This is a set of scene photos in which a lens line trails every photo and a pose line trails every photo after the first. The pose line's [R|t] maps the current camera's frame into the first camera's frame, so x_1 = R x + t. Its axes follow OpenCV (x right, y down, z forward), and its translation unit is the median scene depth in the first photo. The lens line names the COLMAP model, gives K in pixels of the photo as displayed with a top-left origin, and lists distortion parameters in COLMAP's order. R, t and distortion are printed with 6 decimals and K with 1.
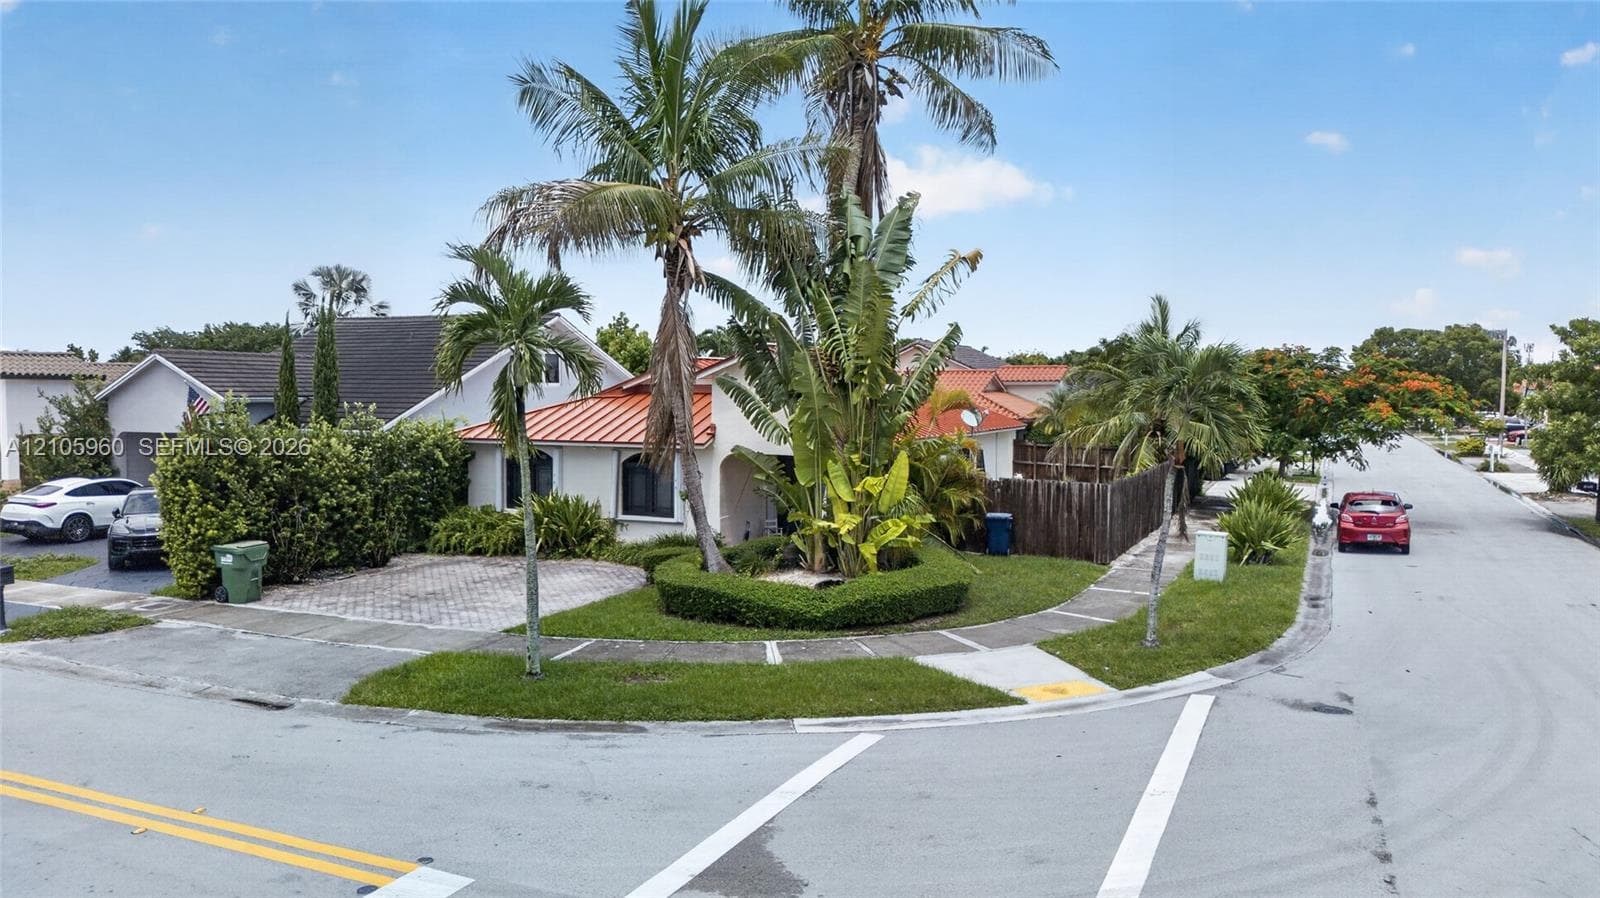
lens RADIAL K [[1120.1, 0, 799.9], [0, 1120.1, 455.2], [0, 0, 1]] dist [0.045739, -0.037533]
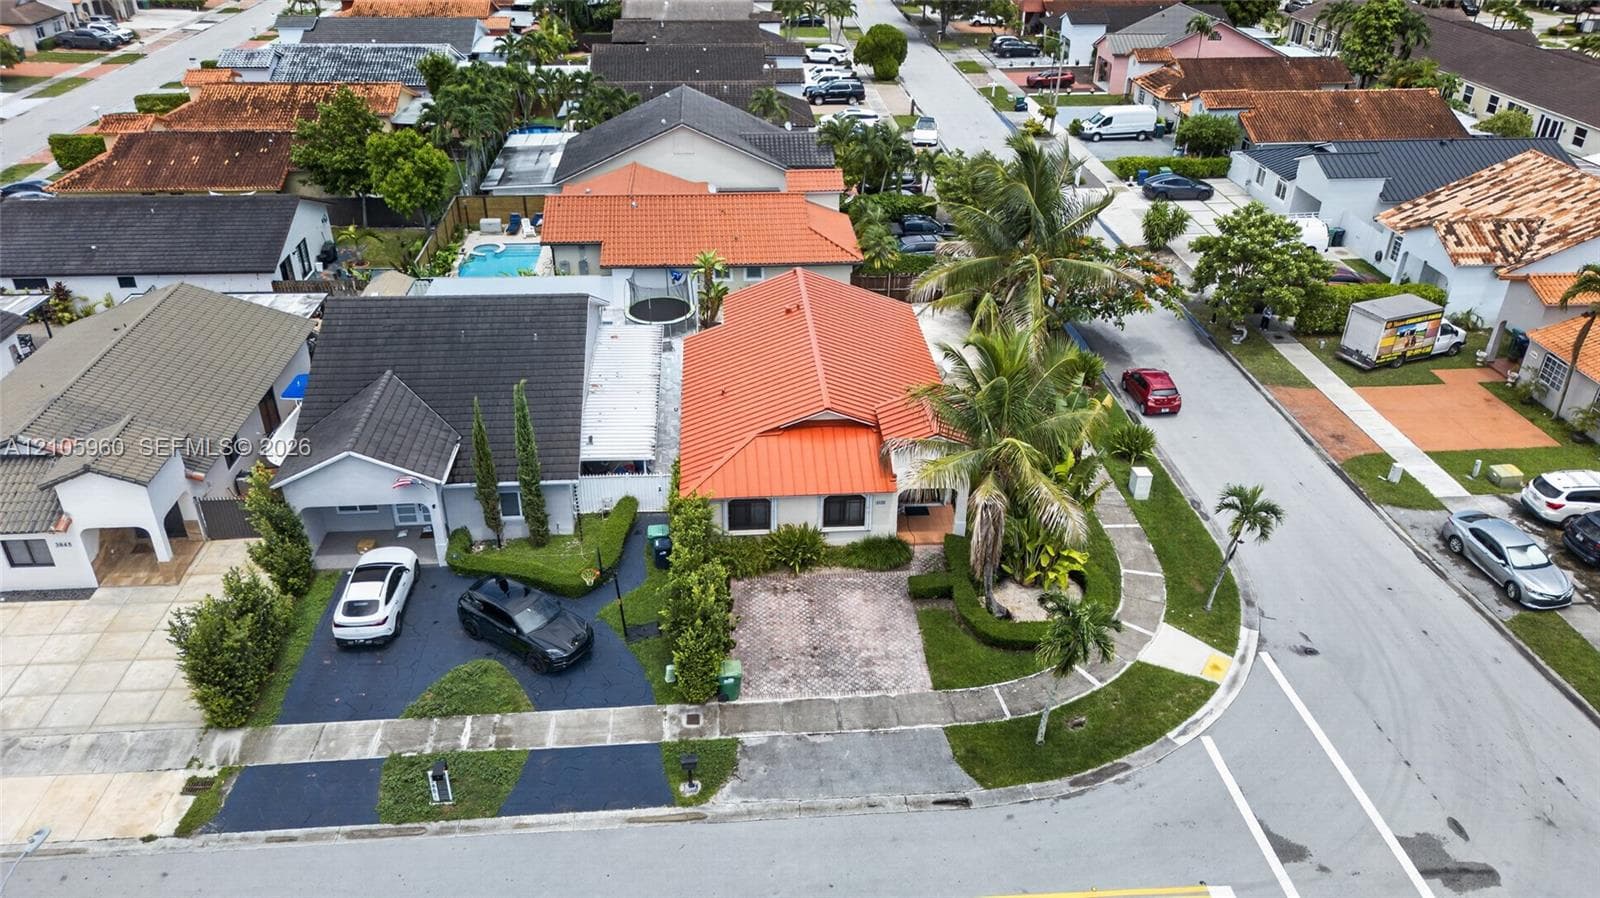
lens RADIAL K [[1120.1, 0, 796.3], [0, 1120.1, 450.0], [0, 0, 1]] dist [0.045739, -0.037533]
pose [[0.872096, -0.241020, 0.425861, -0.972765], [0.024456, 0.890667, 0.453999, -0.875813], [-0.488723, -0.385516, 0.782642, -0.156961]]
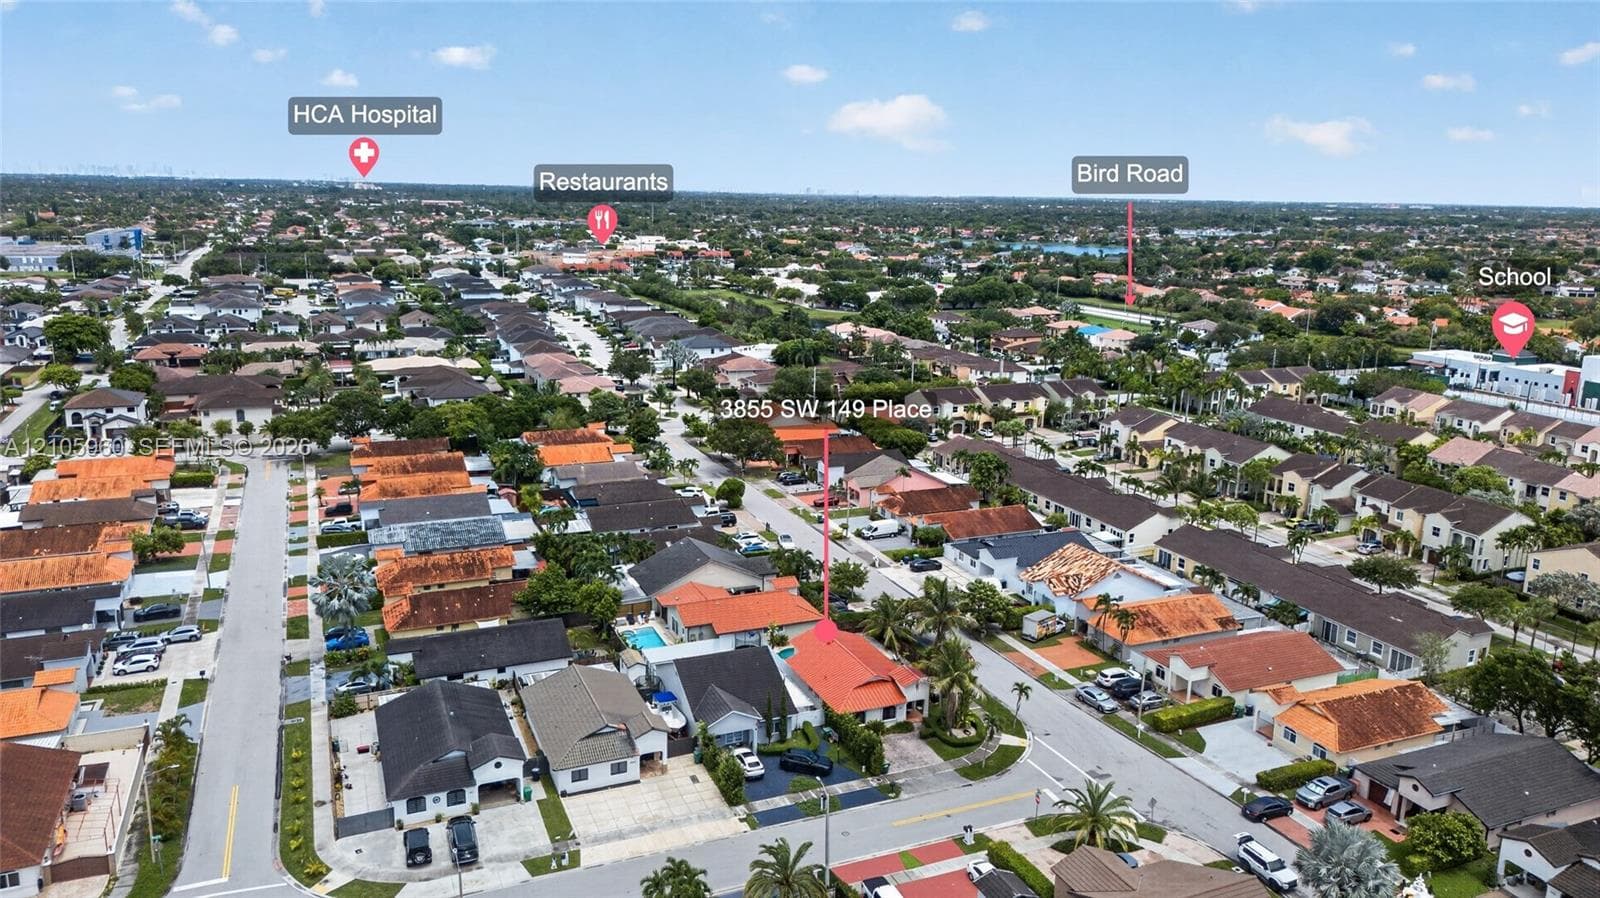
lens RADIAL K [[1120.1, 0, 789.1], [0, 1120.1, 452.6], [0, 0, 1]] dist [0.045739, -0.037533]
pose [[0.667218, -0.160672, 0.727328, -3.913373], [0.026877, 0.981016, 0.192057, -2.079567], [-0.744378, -0.108596, 0.658869, -1.661194]]
